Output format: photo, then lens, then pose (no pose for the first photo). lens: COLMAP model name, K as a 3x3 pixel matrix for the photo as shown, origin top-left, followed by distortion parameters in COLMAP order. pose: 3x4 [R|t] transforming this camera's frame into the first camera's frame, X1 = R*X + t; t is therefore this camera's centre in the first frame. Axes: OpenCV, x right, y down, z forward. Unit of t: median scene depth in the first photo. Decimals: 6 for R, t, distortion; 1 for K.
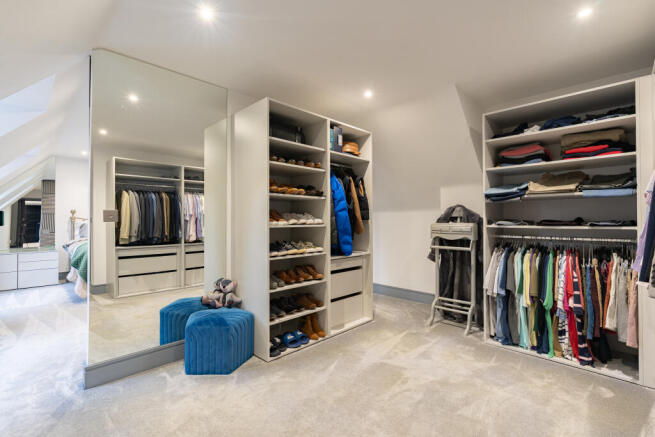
lens RADIAL K [[297.0, 0, 326.0], [0, 297.0, 217.1], [0, 0, 1]] dist [-0.003119, -0.000500]
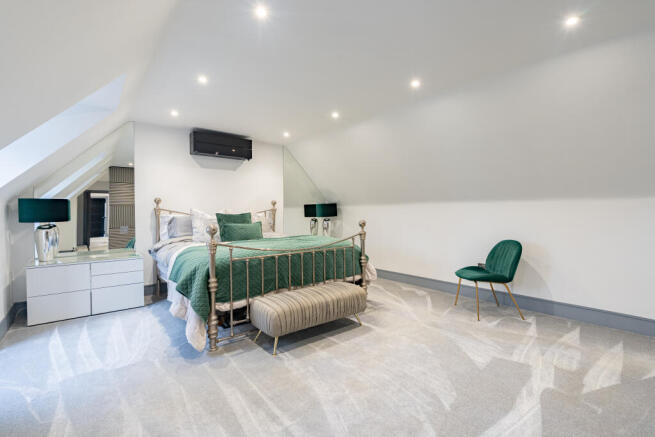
lens RADIAL K [[297.0, 0, 326.0], [0, 297.0, 217.1], [0, 0, 1]] dist [-0.003119, -0.000500]
pose [[0.993225, -0.003746, -0.116151, -0.371359], [0.006482, 0.999710, 0.023183, 0.006946], [0.116030, -0.023779, 0.992961, 0.341342]]
